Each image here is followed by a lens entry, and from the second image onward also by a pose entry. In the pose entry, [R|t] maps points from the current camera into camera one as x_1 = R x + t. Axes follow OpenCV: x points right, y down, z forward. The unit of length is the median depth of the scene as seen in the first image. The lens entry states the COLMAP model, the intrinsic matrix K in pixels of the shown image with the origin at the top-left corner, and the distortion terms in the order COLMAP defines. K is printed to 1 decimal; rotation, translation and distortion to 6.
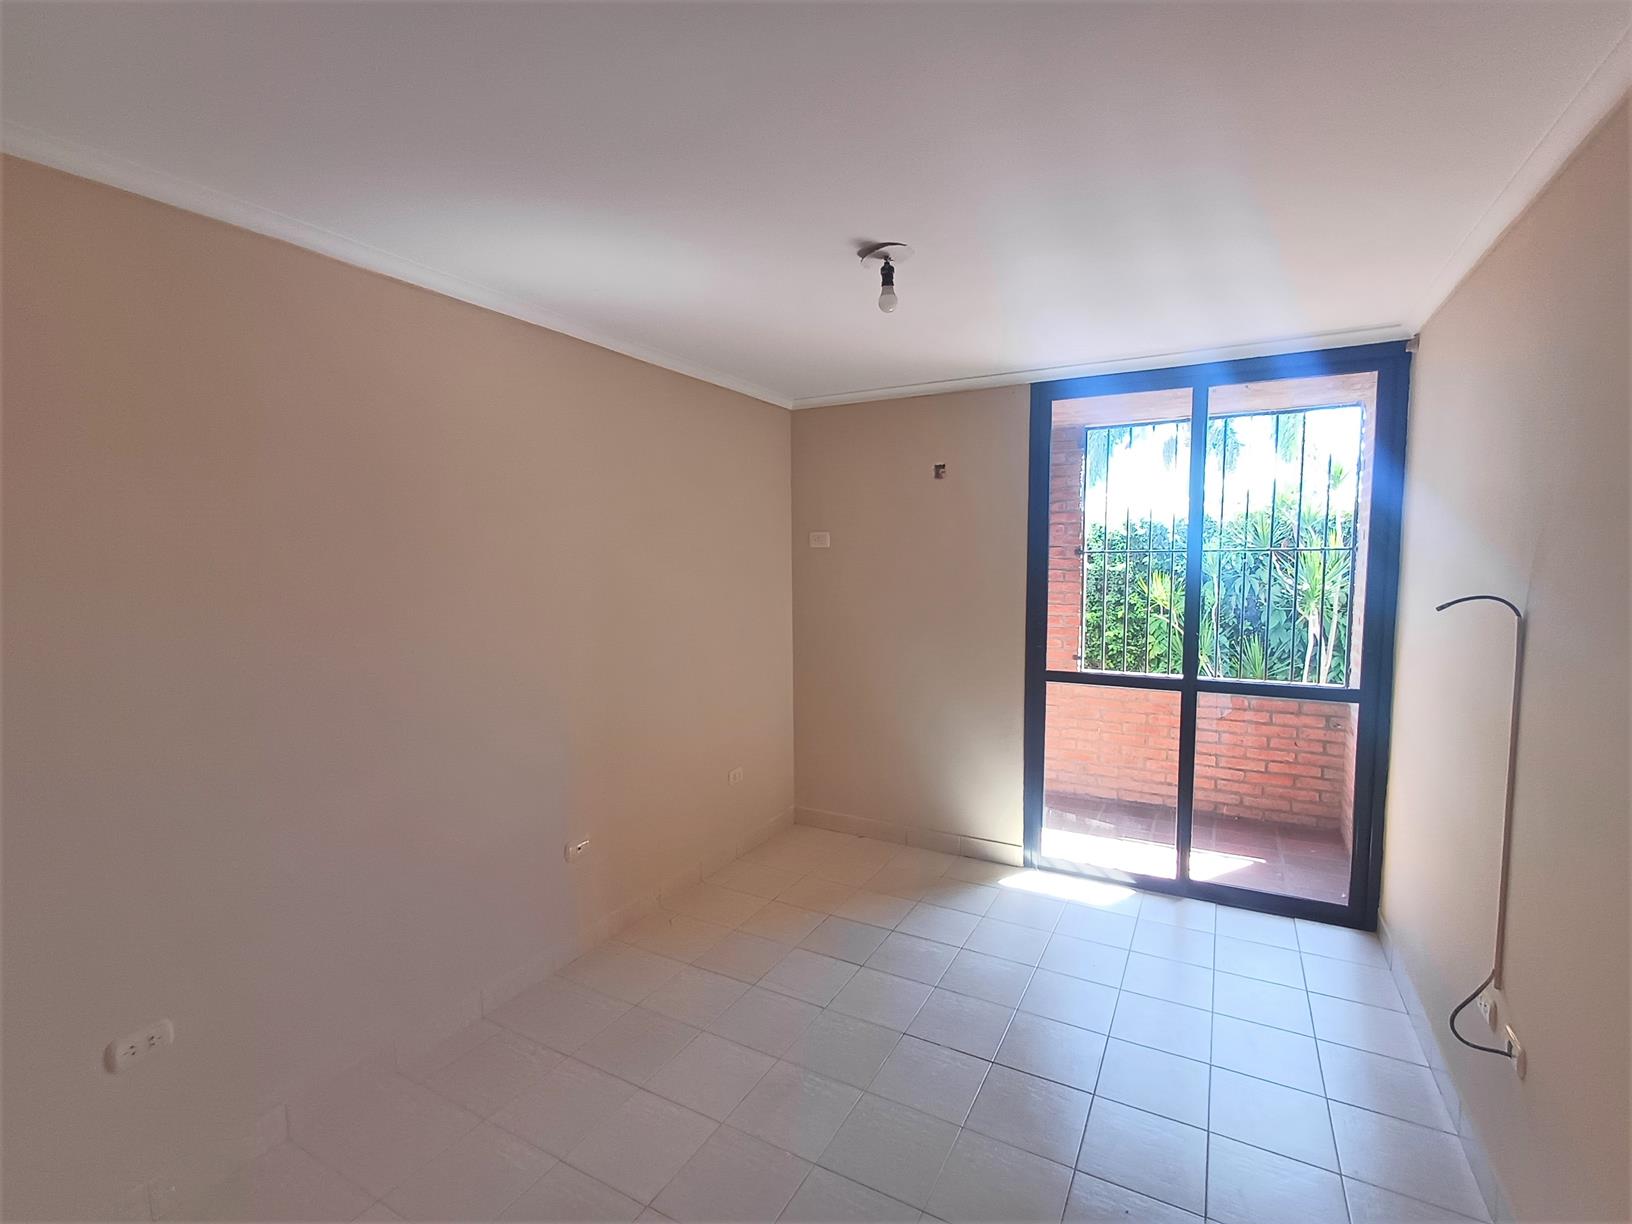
lens RADIAL K [[734.0, 0, 853.1], [0, 734.0, 610.9], [0, 0, 1]] dist [0.000396, -0.001534]
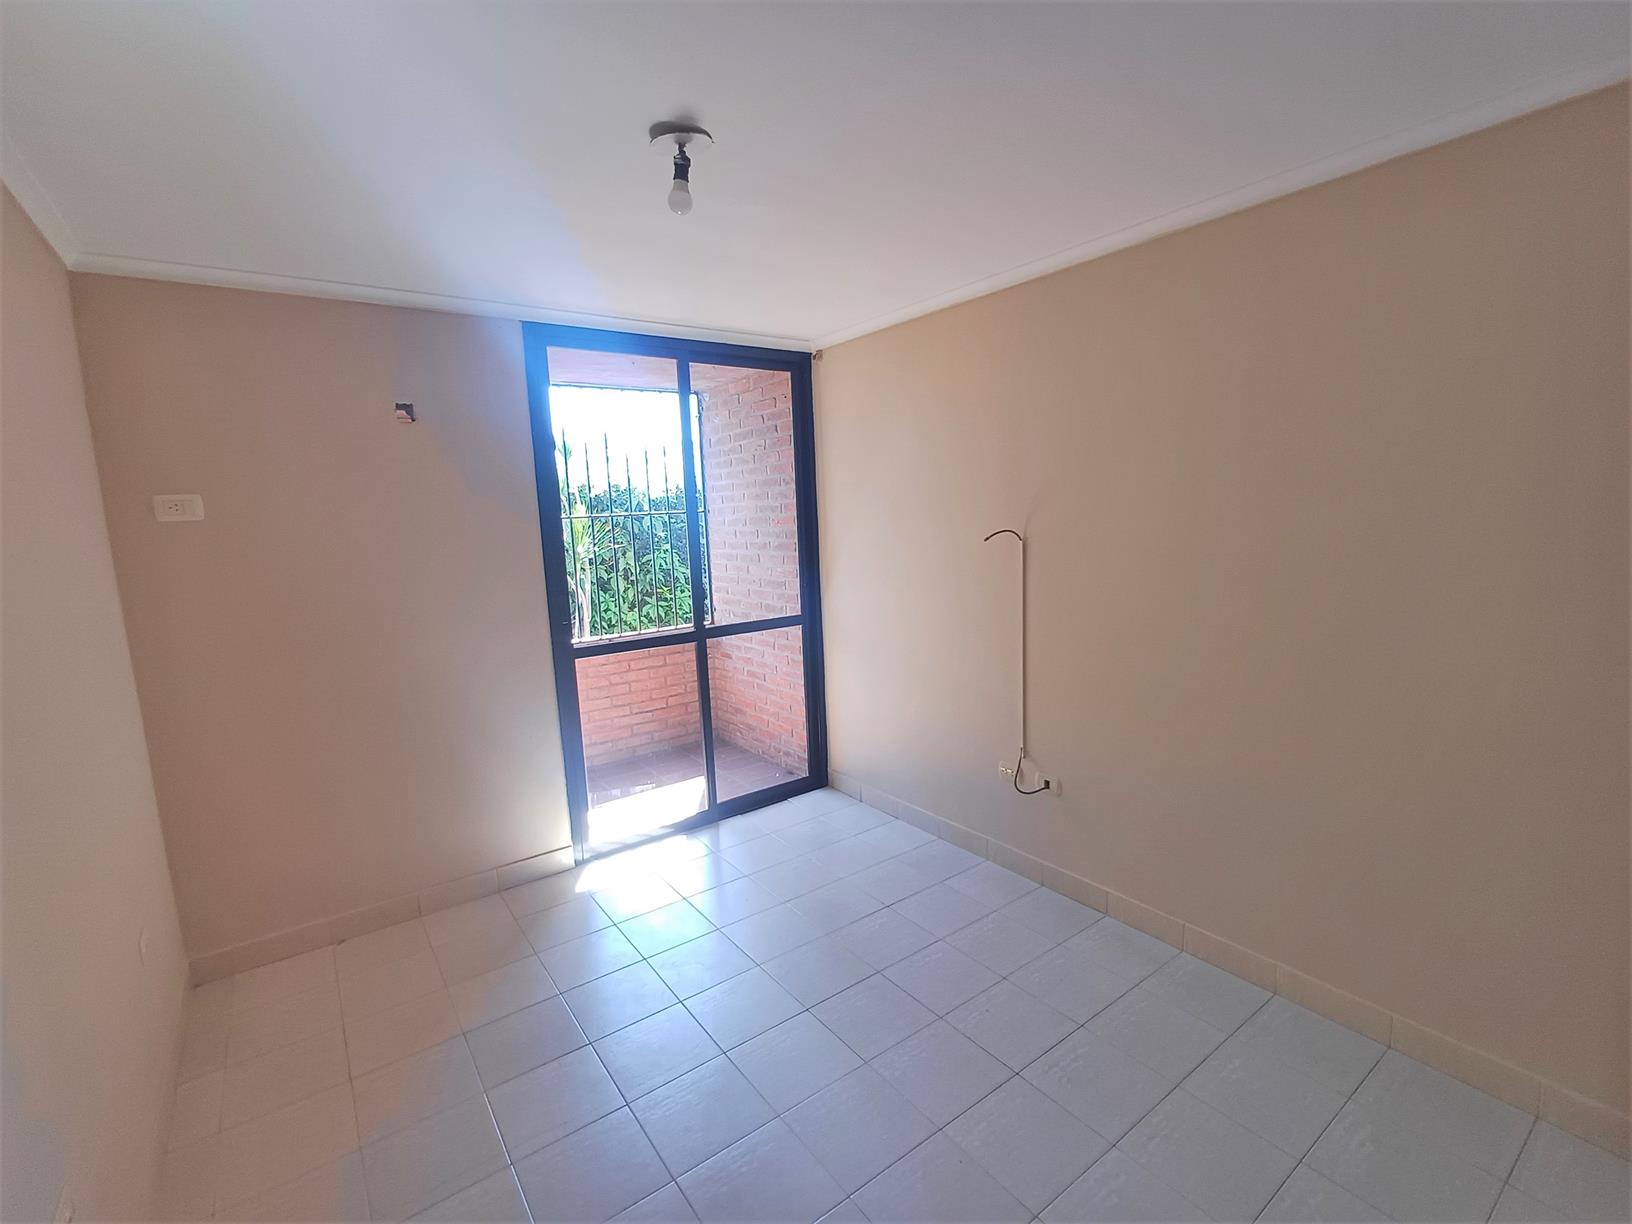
lens RADIAL K [[734.0, 0, 821.8], [0, 734.0, 615.7], [0, 0, 1]] dist [0.000396, -0.001534]
pose [[0.441015, -0.139489, 0.886594, -0.396915], [0.103054, 0.989185, 0.104368, -0.021333], [-0.891564, 0.045340, 0.450620, 0.305616]]
